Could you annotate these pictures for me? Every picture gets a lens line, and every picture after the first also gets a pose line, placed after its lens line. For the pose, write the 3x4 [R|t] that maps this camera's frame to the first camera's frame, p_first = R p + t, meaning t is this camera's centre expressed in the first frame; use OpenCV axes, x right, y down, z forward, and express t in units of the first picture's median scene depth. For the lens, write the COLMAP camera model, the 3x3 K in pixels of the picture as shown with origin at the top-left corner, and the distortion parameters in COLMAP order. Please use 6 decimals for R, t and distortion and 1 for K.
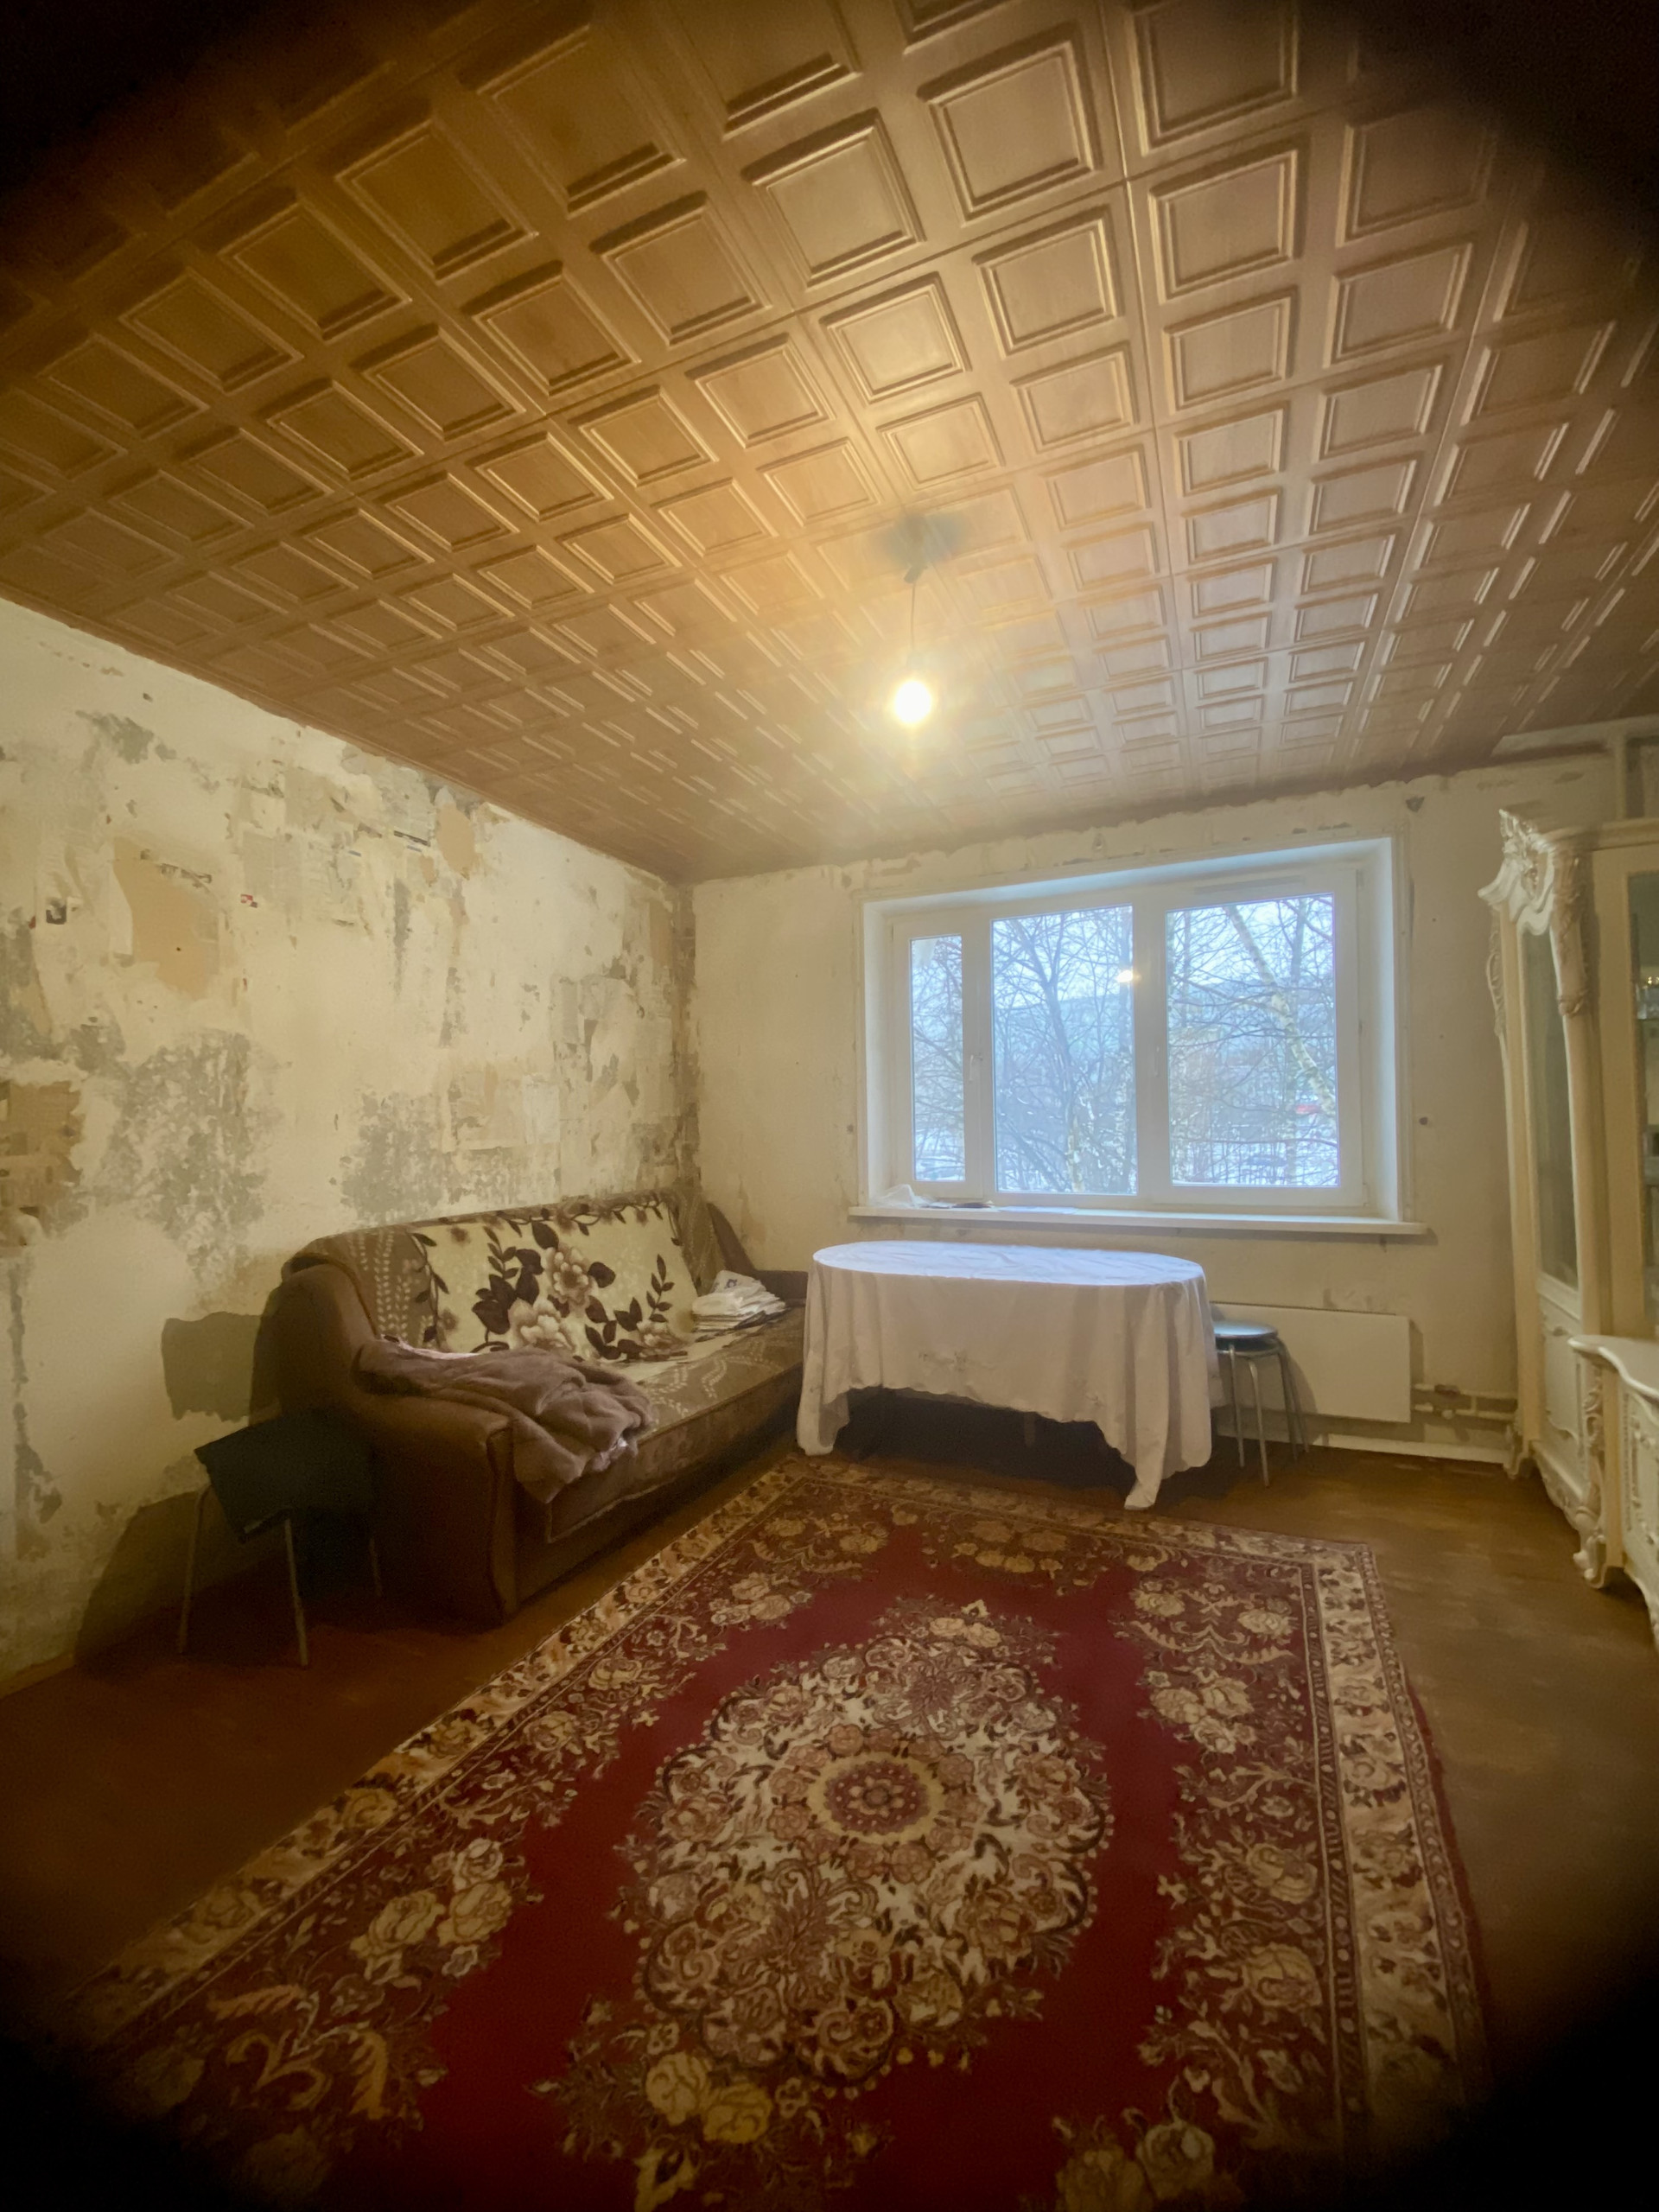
lens RADIAL K [[877.8, 0, 832.1], [0, 877.8, 1109.9], [0, 0, 1]] dist [0.028066, -0.020475]
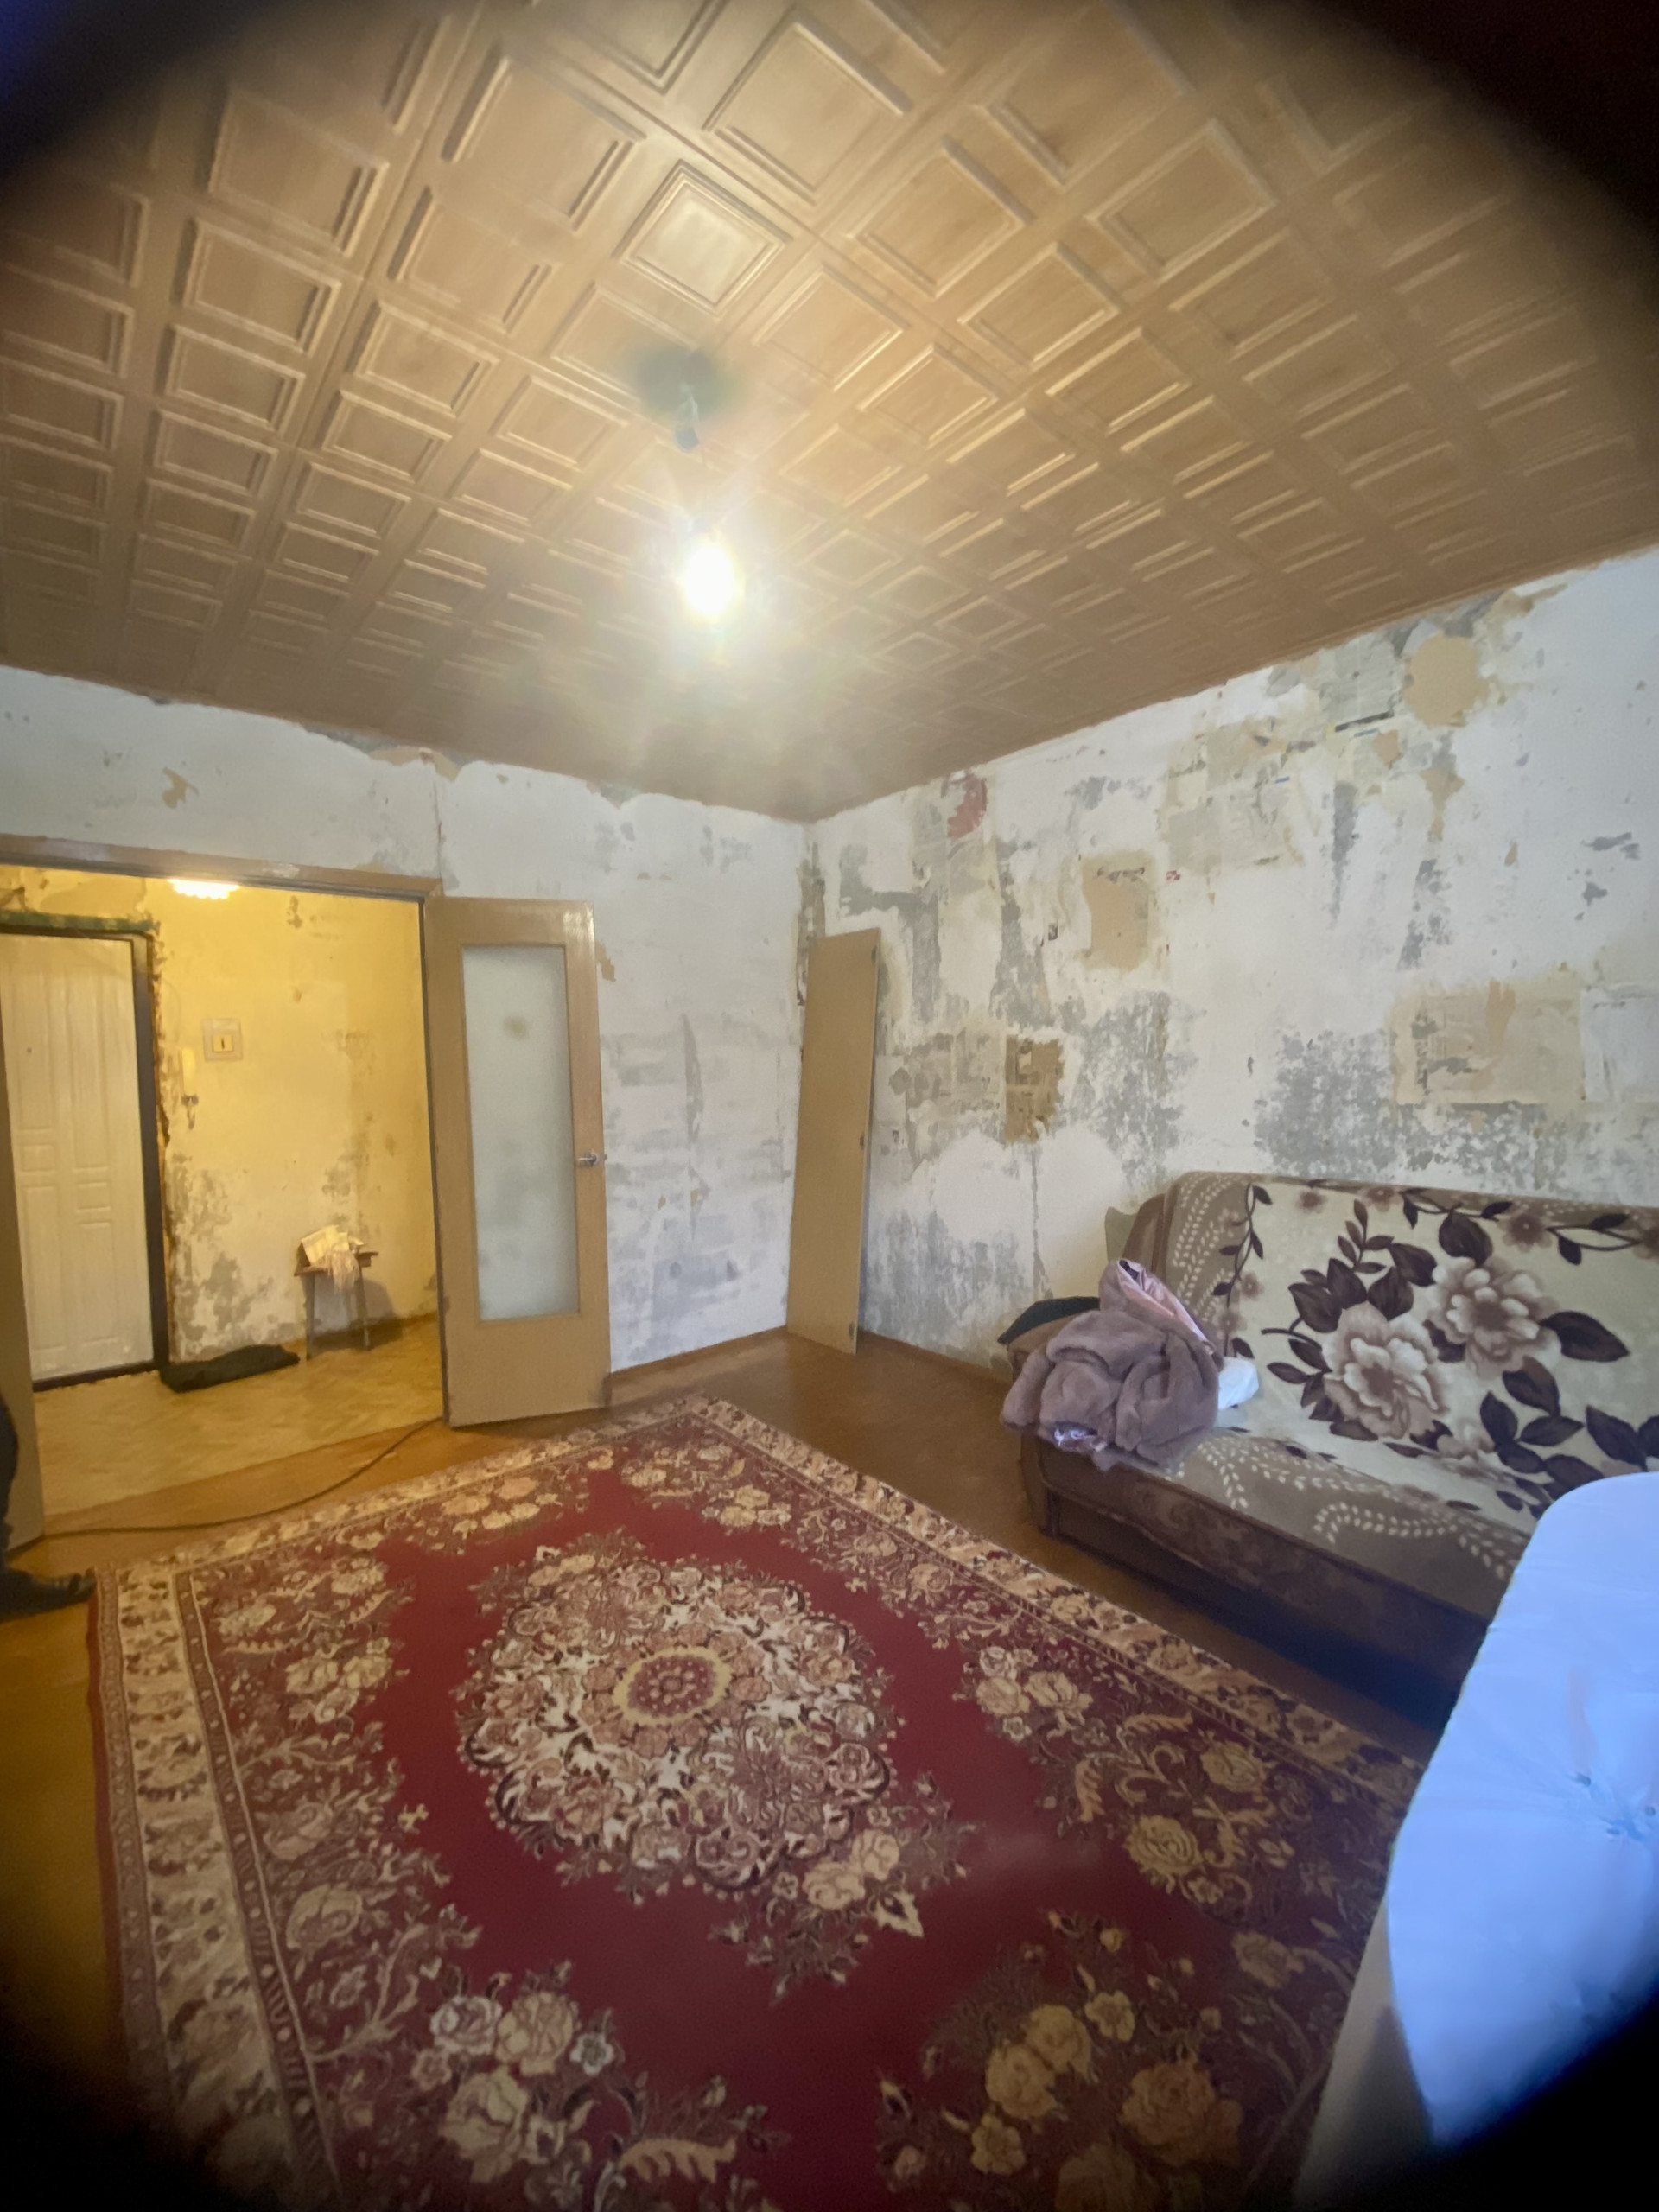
lens RADIAL K [[877.8, 0, 832.1], [0, 877.8, 1109.9], [0, 0, 1]] dist [0.028066, -0.020475]
pose [[-0.410933, 0.074849, -0.908588, 0.690034], [0.033930, 0.997189, 0.066802, -0.023530], [0.911034, -0.003378, -0.412318, 1.209688]]
